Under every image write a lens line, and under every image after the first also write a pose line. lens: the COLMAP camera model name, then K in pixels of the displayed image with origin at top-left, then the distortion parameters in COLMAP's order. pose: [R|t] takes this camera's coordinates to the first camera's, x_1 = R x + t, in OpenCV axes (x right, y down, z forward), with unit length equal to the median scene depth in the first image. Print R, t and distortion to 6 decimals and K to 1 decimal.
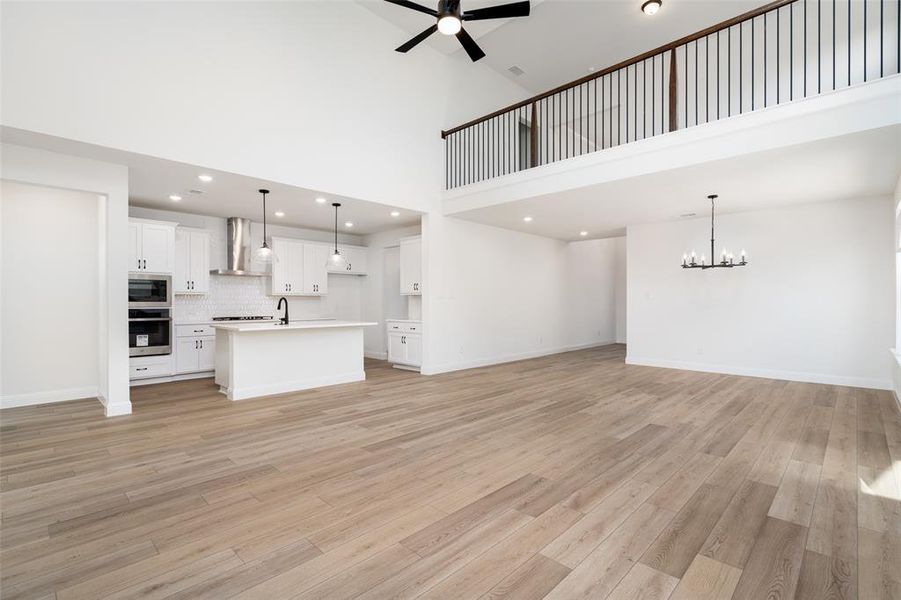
lens RADIAL K [[436.4, 0, 450.5], [0, 436.4, 300.0], [0, 0, 1]] dist [0.003058, 0.000298]
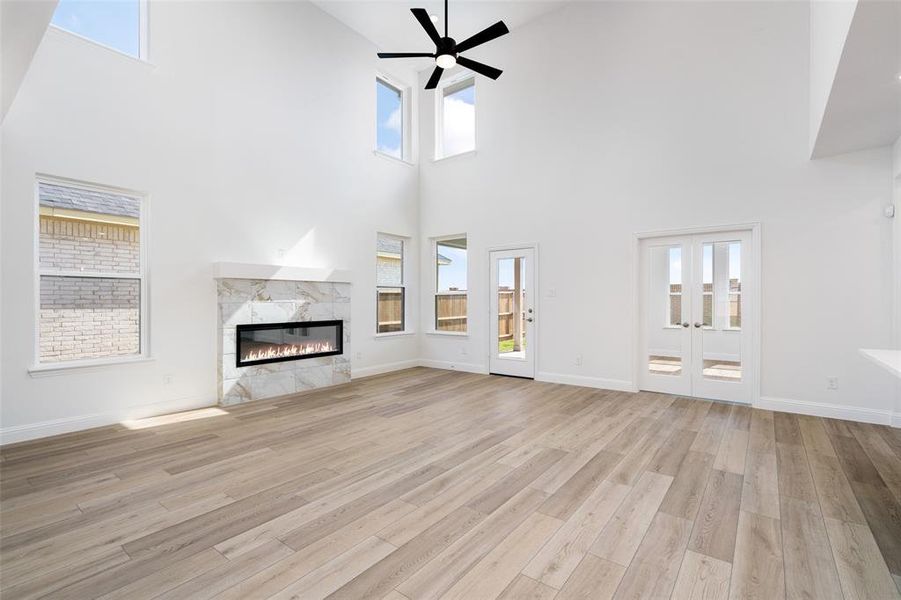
lens RADIAL K [[408.0, 0, 454.6], [0, 408.0, 301.7], [0, 0, 1]] dist [-0.002260, -0.000132]
pose [[-0.992971, 0.003157, -0.118312, 0.091448], [0.003451, 0.999991, -0.002281, 0.008755], [0.118304, -0.002673, -0.992974, 1.820903]]
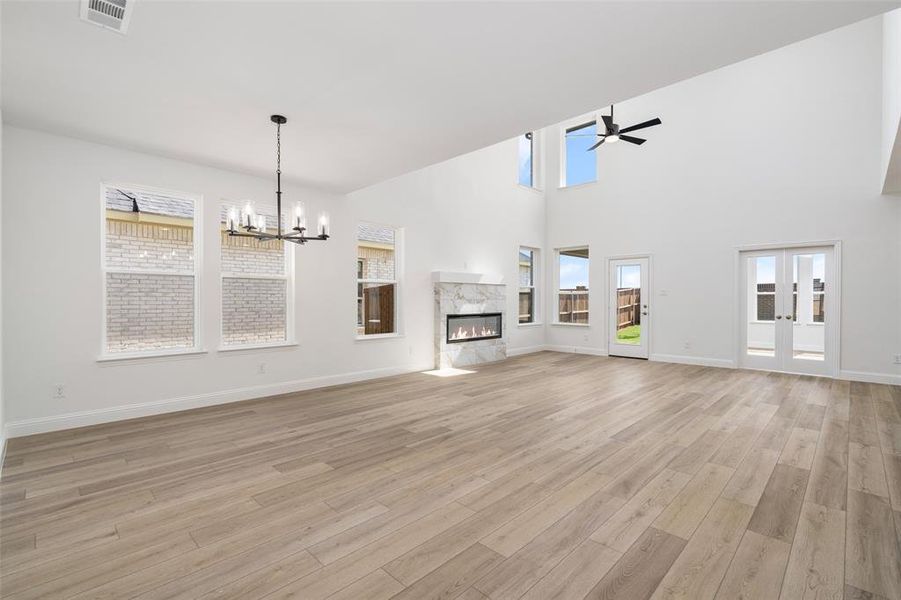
lens RADIAL K [[404.7, 0, 465.5], [0, 404.7, 301.9], [0, 0, 1]] dist [-0.002522, -0.000553]
pose [[-0.999978, 0.000312, -0.006700, 0.518461], [0.000306, 0.999999, 0.000967, 0.016098], [0.006700, 0.000965, -0.999977, 2.289773]]
